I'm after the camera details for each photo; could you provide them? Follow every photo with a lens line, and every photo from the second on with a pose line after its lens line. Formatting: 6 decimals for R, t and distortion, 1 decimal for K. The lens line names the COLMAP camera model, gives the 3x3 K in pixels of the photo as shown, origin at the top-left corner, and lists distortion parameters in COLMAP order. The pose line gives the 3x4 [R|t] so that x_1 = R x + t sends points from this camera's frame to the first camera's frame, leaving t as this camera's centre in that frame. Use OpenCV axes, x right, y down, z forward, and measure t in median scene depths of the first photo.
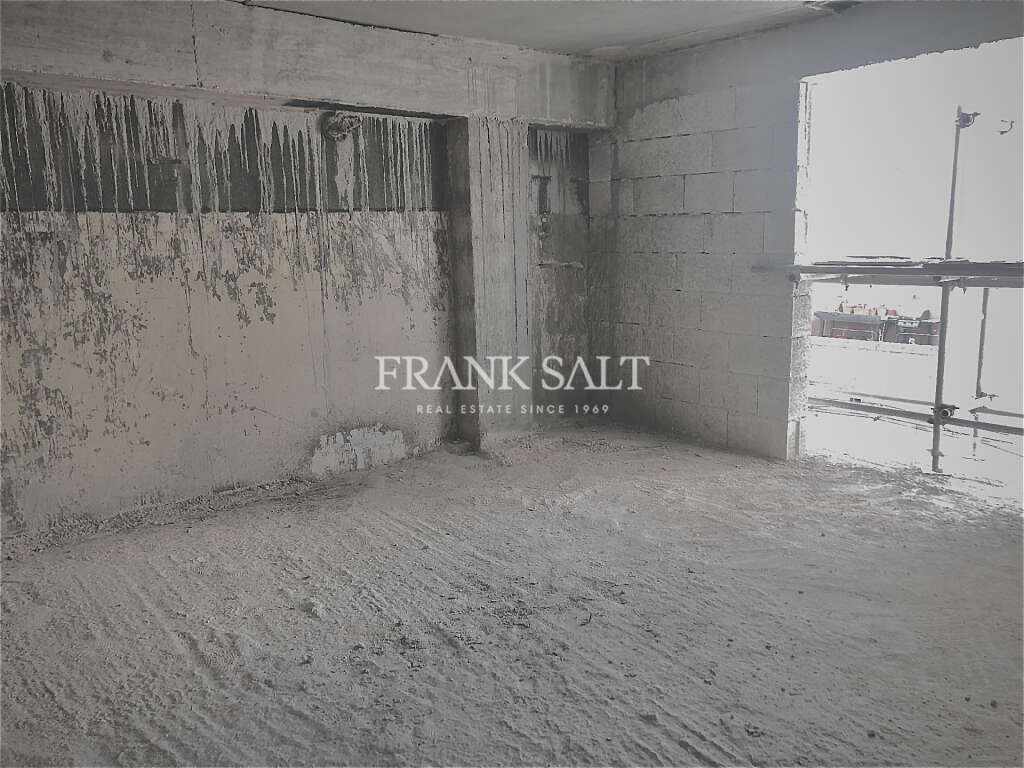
lens RADIAL K [[839.3, 0, 512.0], [0, 839.3, 384.0], [0, 0, 1]] dist [-0.001488, 0.005345]
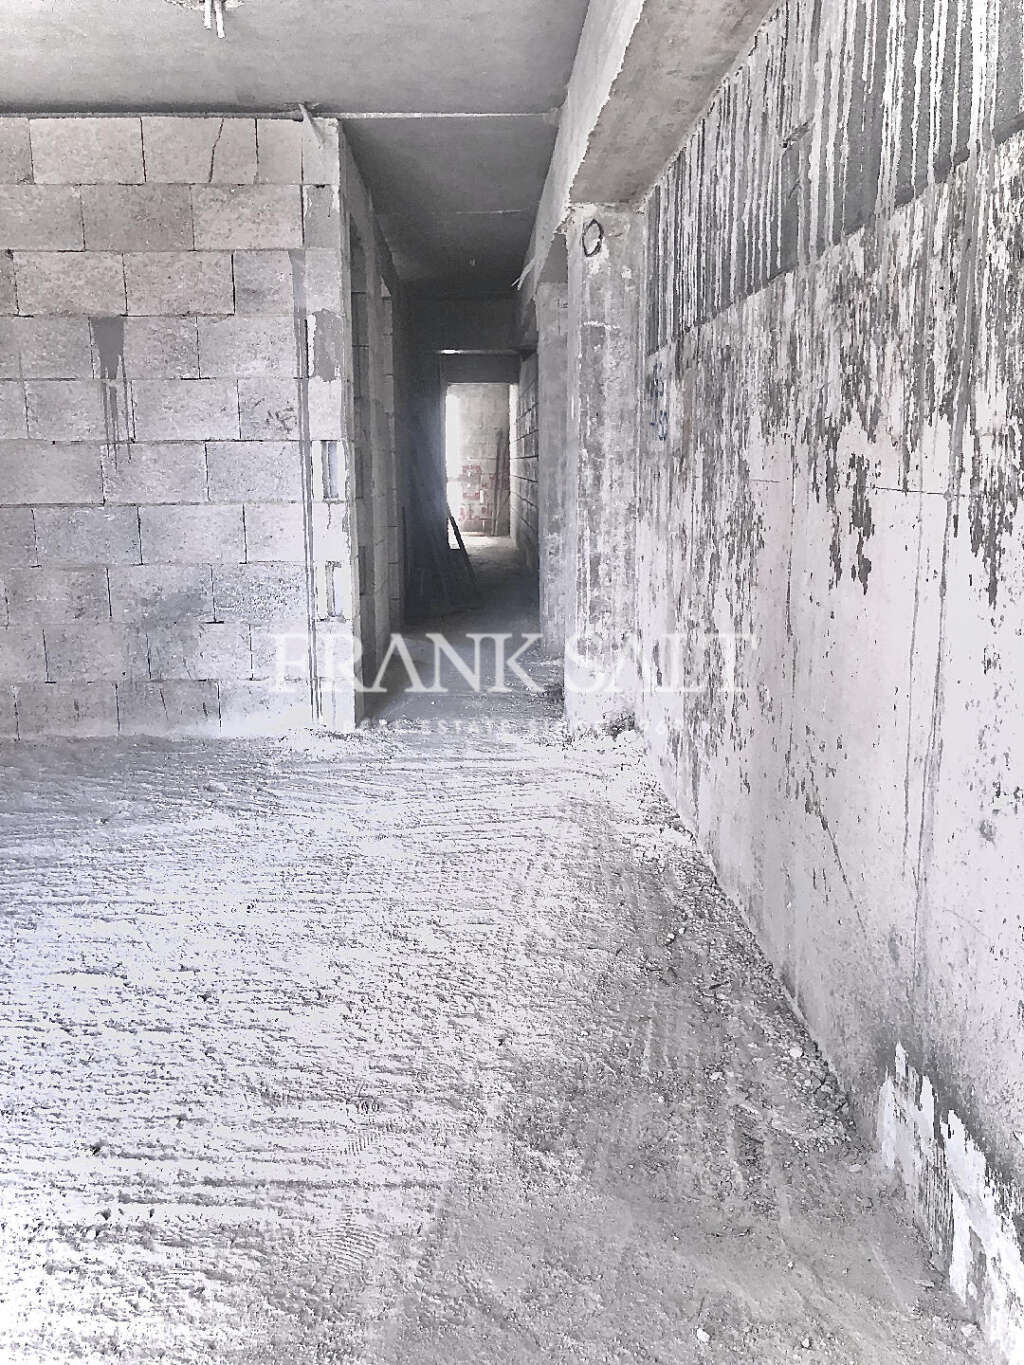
lens RADIAL K [[1118.8, 0, 510.0], [0, 1118.8, 673.1], [0, 0, 1]] dist [-0.001488, 0.005345]
pose [[-0.608521, 0.169310, -0.775266, 0.125175], [-0.119281, 0.946357, 0.300301, -0.166405], [0.784522, 0.275214, -0.555682, 1.247599]]
